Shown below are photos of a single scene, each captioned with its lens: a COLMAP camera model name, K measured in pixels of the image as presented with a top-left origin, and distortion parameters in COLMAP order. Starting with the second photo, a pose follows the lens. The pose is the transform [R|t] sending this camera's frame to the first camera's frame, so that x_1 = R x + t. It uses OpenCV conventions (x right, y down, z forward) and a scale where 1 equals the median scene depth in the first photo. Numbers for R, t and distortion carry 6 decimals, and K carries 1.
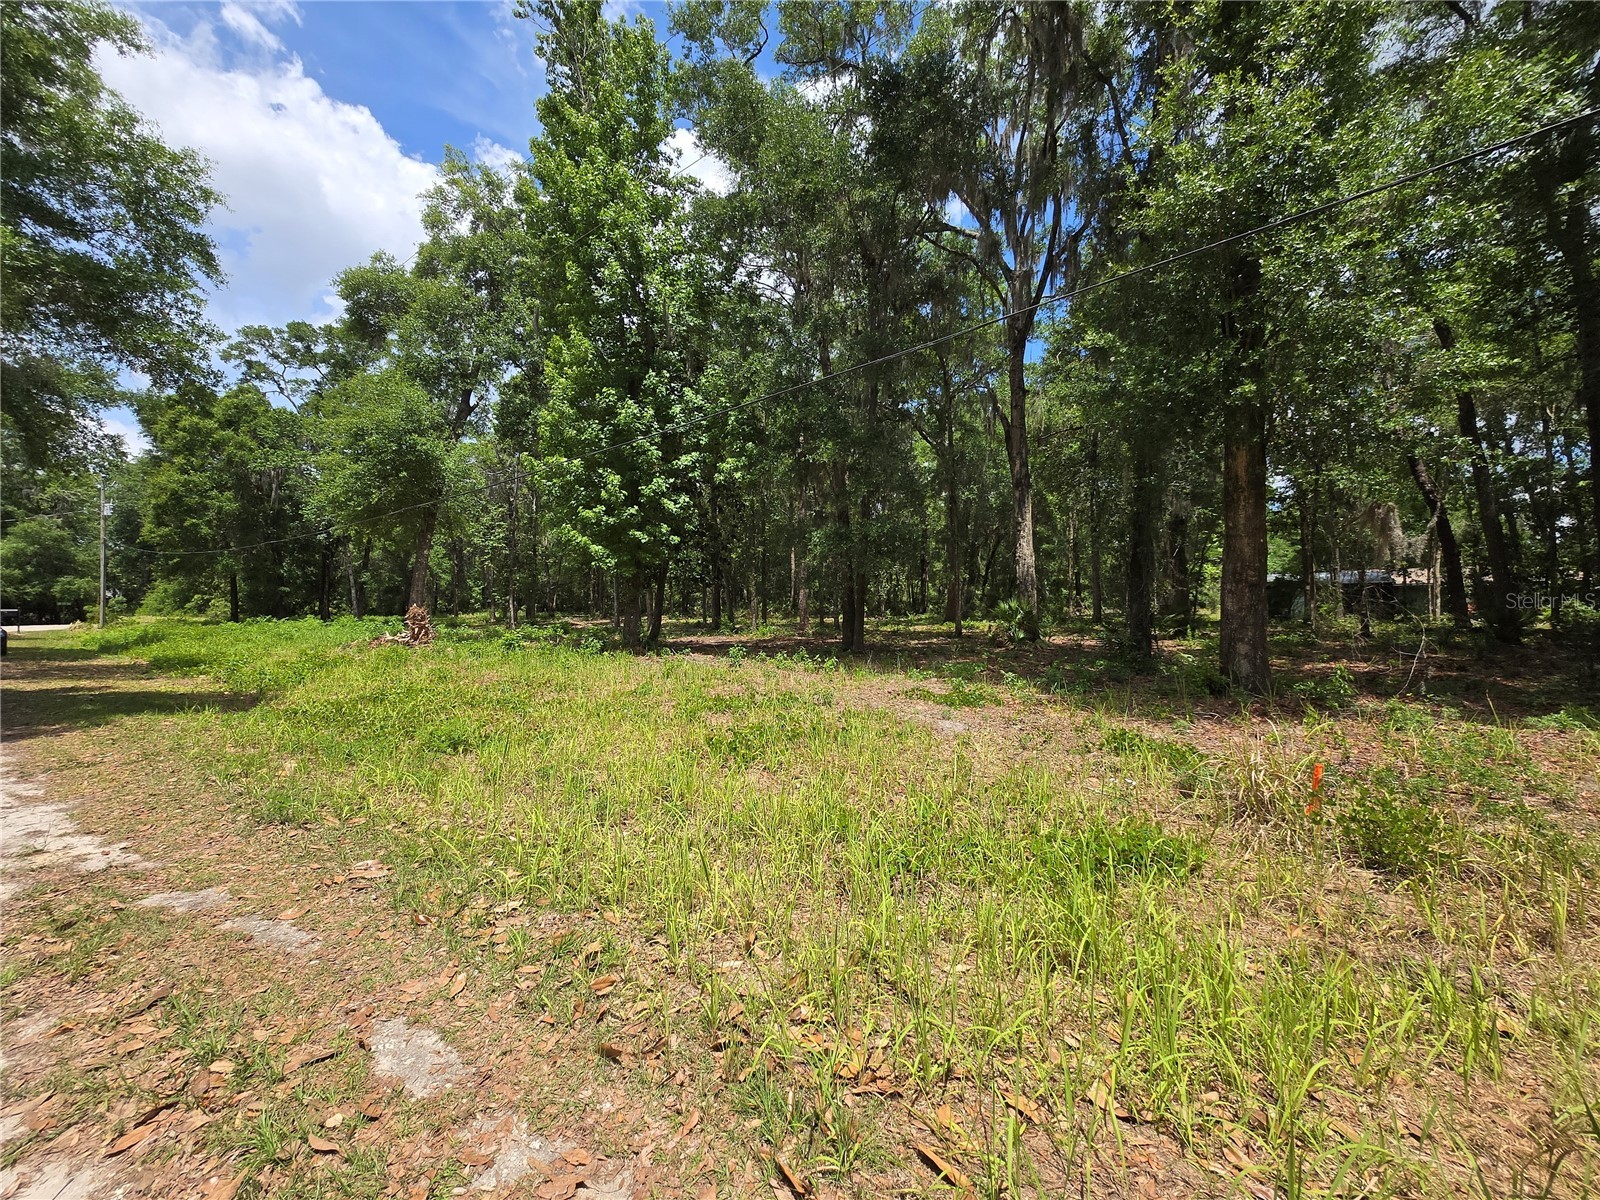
lens RADIAL K [[637.2, 0, 795.2], [0, 637.2, 592.6], [0, 0, 1]] dist [0.003448, -0.000290]
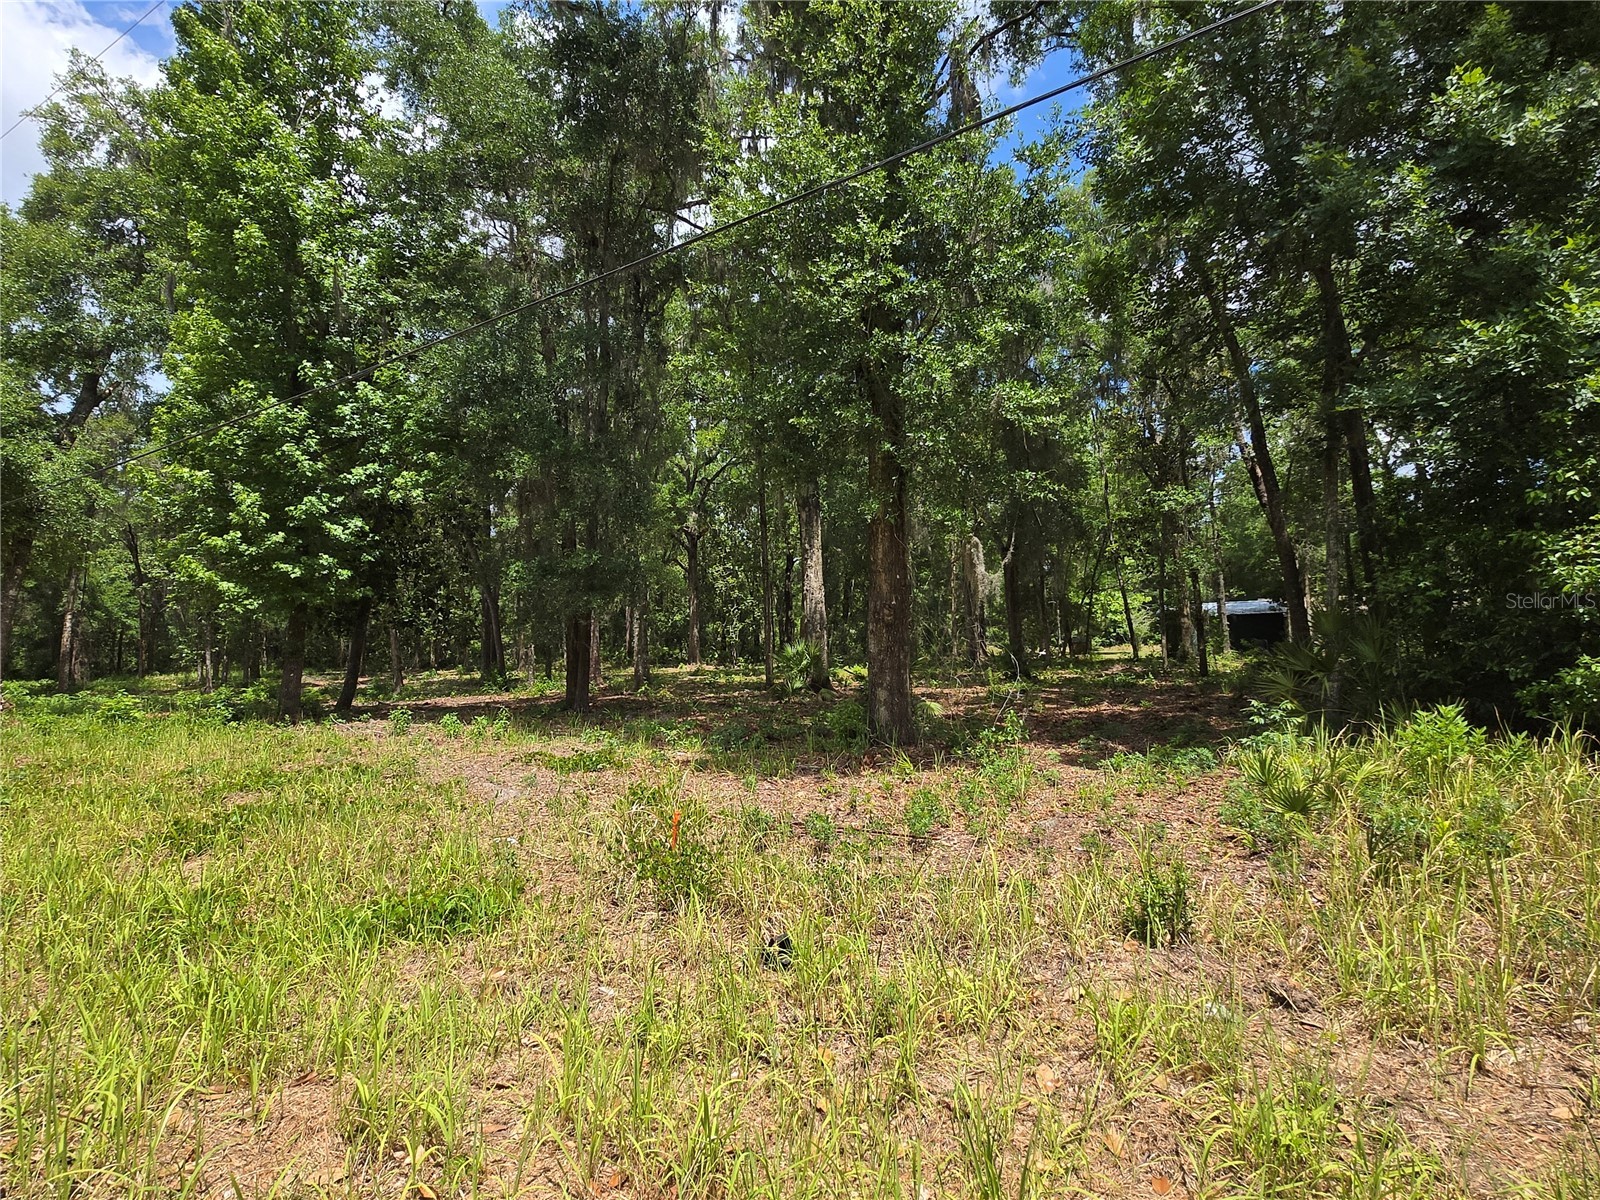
lens RADIAL K [[825.7, 0, 802.5], [0, 825.7, 602.1], [0, 0, 1]] dist [-0.004395, 0.004307]
pose [[0.989155, -0.012127, 0.146372, 0.213747], [0.017734, 0.999156, -0.037061, -0.000559], [-0.145799, 0.039255, 0.988535, -0.083551]]
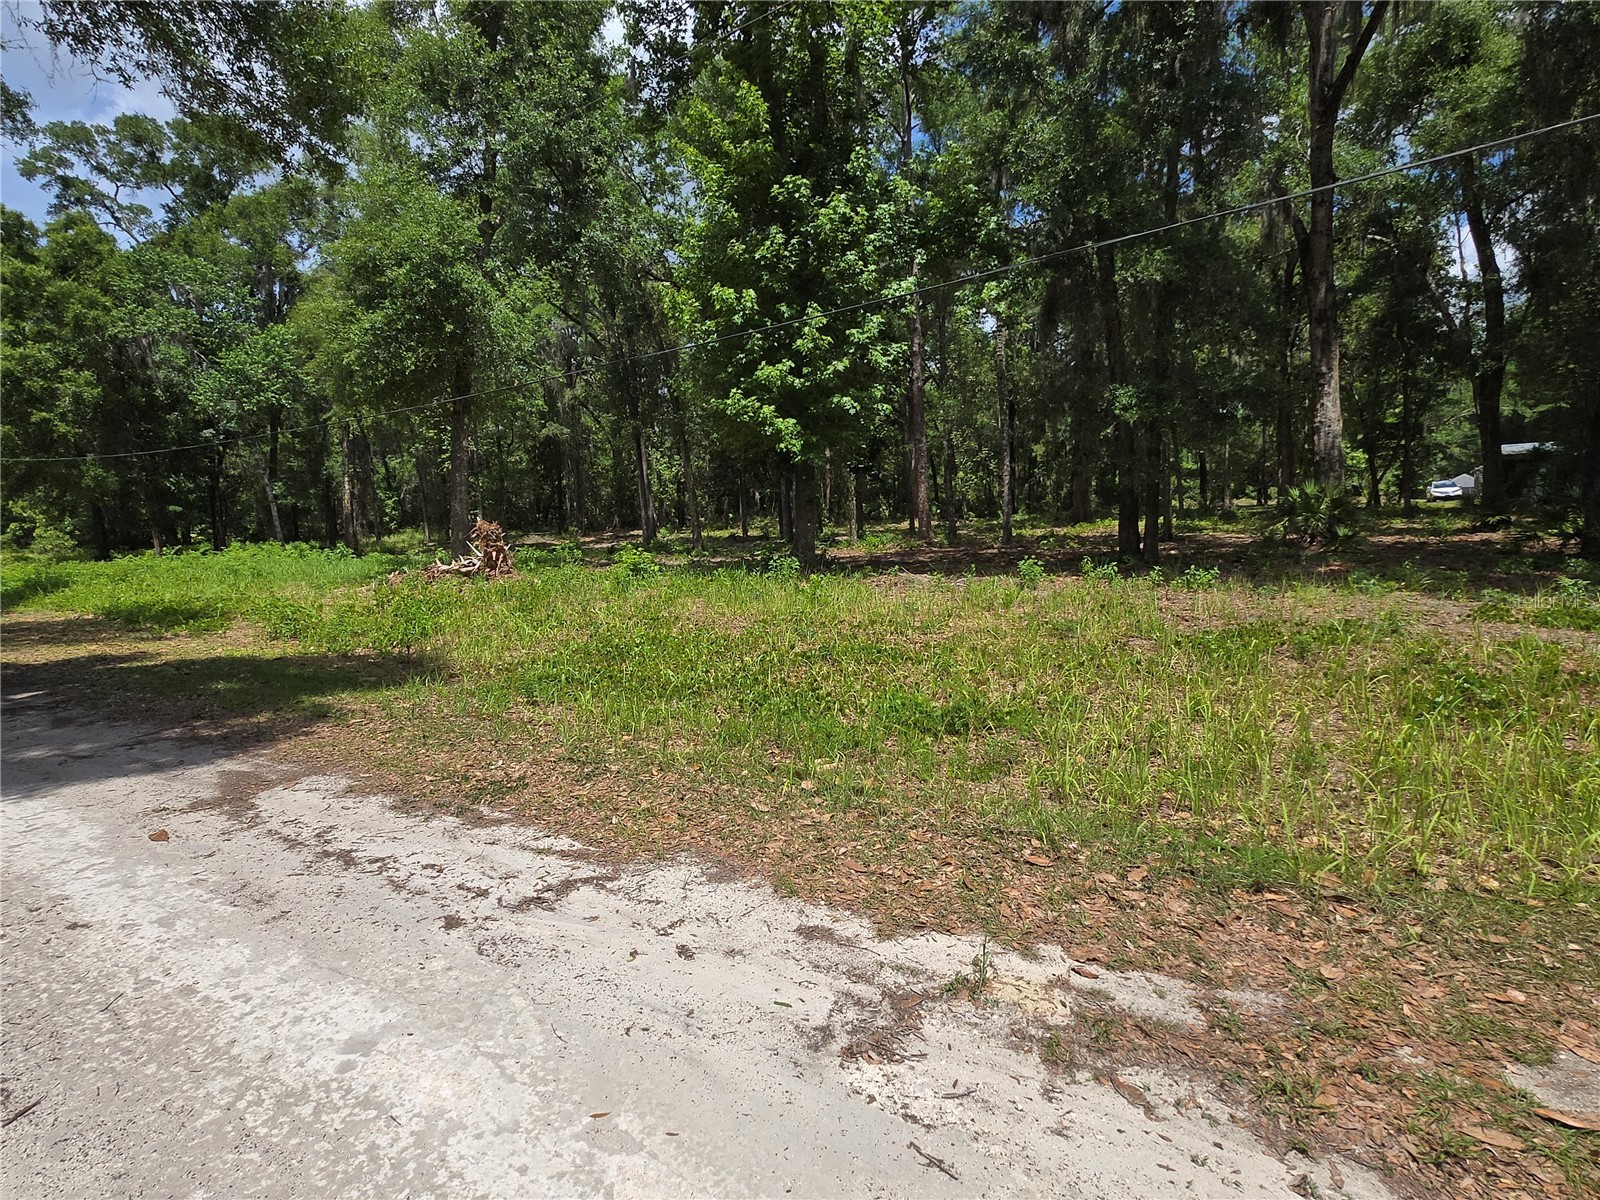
lens RADIAL K [[825.7, 0, 809.7], [0, 825.7, 597.2], [0, 0, 1]] dist [-0.004395, 0.004307]
pose [[0.998590, -0.038671, 0.036364, -0.300209], [0.033879, 0.991675, 0.124233, 0.004913], [-0.040866, -0.122826, 0.991587, 0.093137]]
